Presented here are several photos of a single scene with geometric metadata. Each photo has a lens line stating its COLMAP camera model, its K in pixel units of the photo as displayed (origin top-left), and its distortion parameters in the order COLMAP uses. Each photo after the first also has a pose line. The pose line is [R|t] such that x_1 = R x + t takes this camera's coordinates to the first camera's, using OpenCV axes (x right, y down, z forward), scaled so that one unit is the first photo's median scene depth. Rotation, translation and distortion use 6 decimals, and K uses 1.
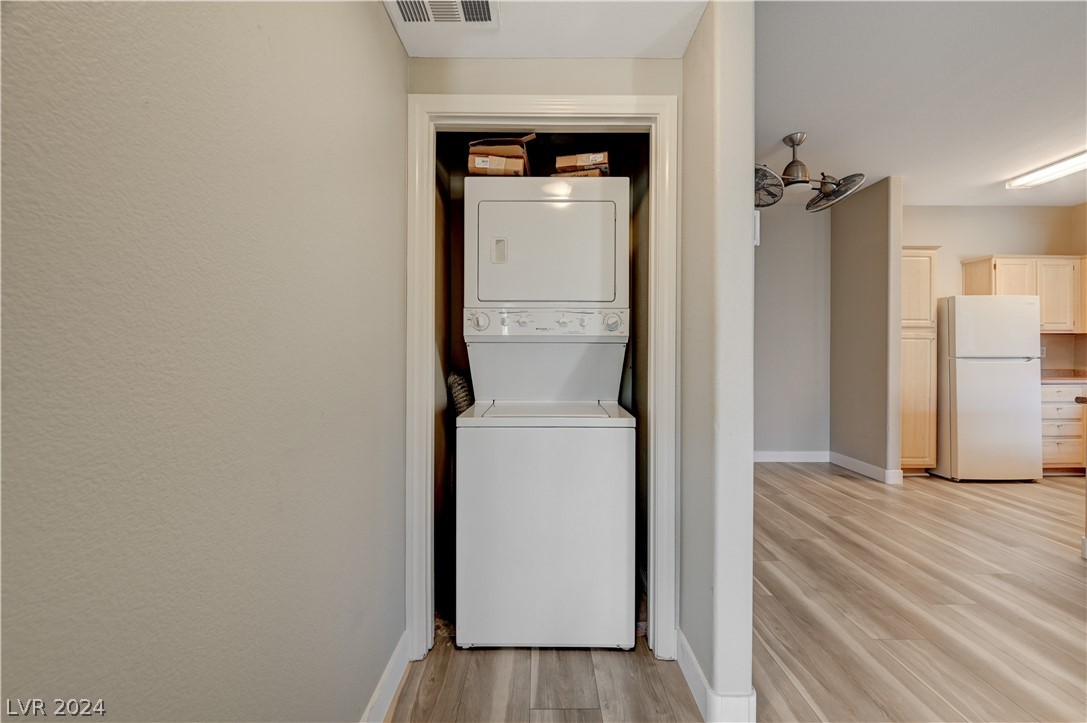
lens RADIAL K [[433.4, 0, 545.0], [0, 433.4, 348.6], [0, 0, 1]] dist [-0.000972, 0.000040]
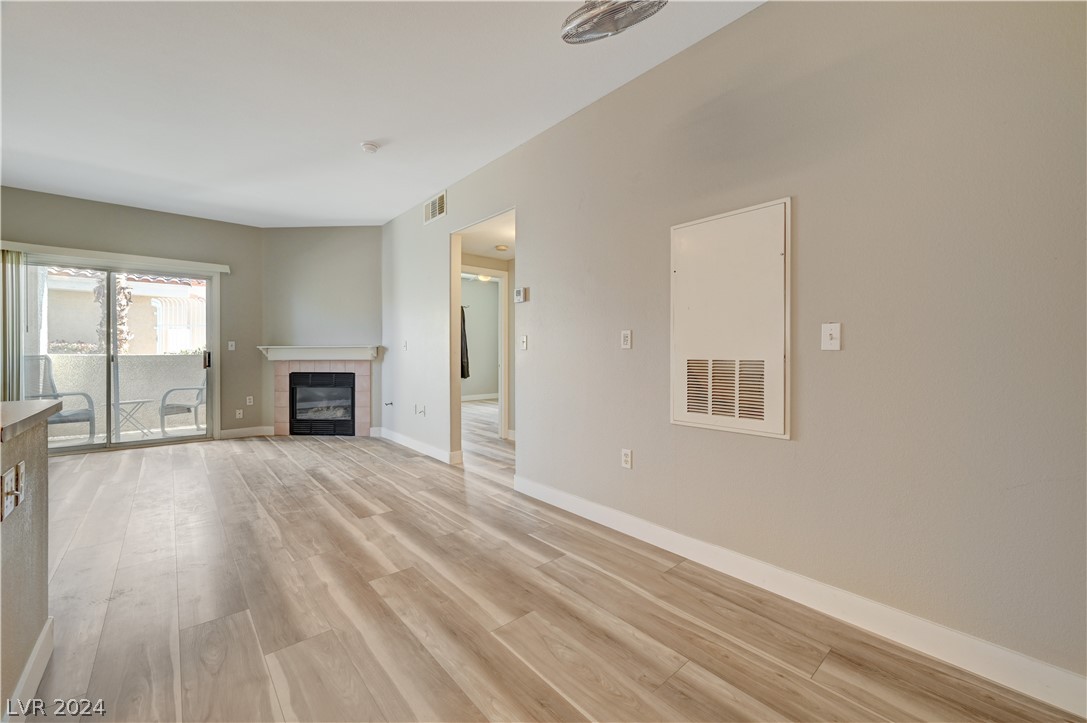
lens RADIAL K [[430.3, 0, 545.2], [0, 430.3, 354.5], [0, 0, 1]] dist [-0.001657, 0.000084]
pose [[-0.762564, -0.001424, -0.646911, 1.231197], [-0.000047, 0.999998, -0.002146, 0.042960], [0.646912, -0.001606, -0.762563, 1.884855]]
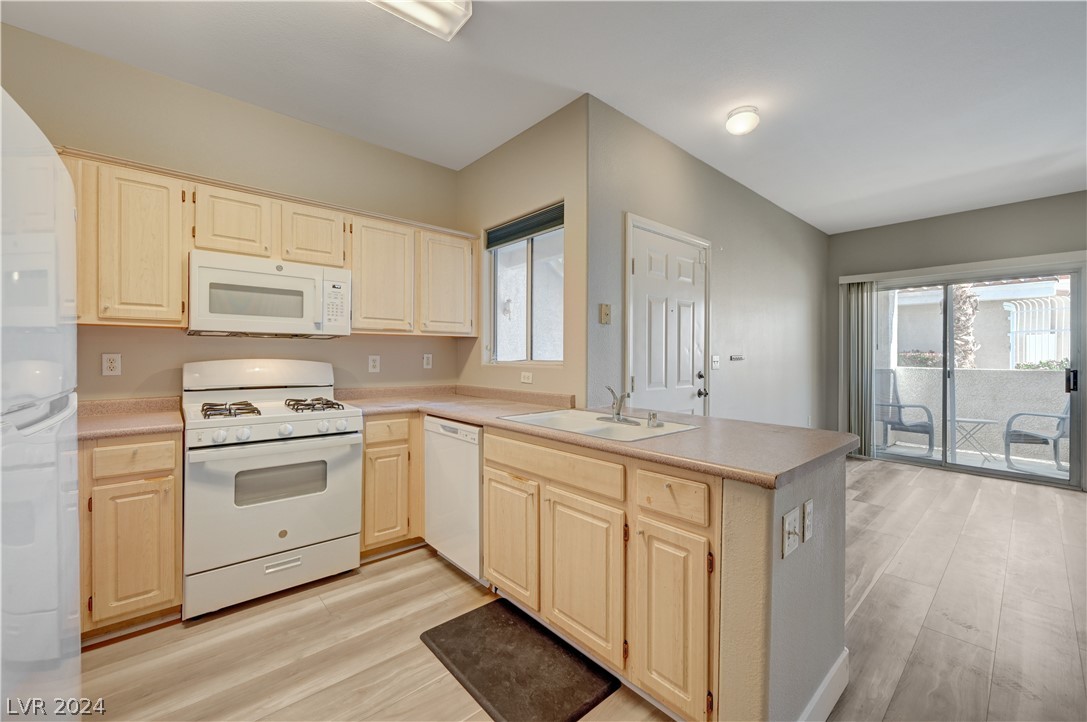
lens RADIAL K [[430.5, 0, 543.6], [0, 430.5, 355.1], [0, 0, 1]] dist [-0.000741, 0.000012]
pose [[-0.647218, -0.006606, 0.762277, 1.175232], [-0.010679, 0.999943, -0.000402, -0.015522], [-0.762230, -0.008400, -0.647251, 1.666271]]
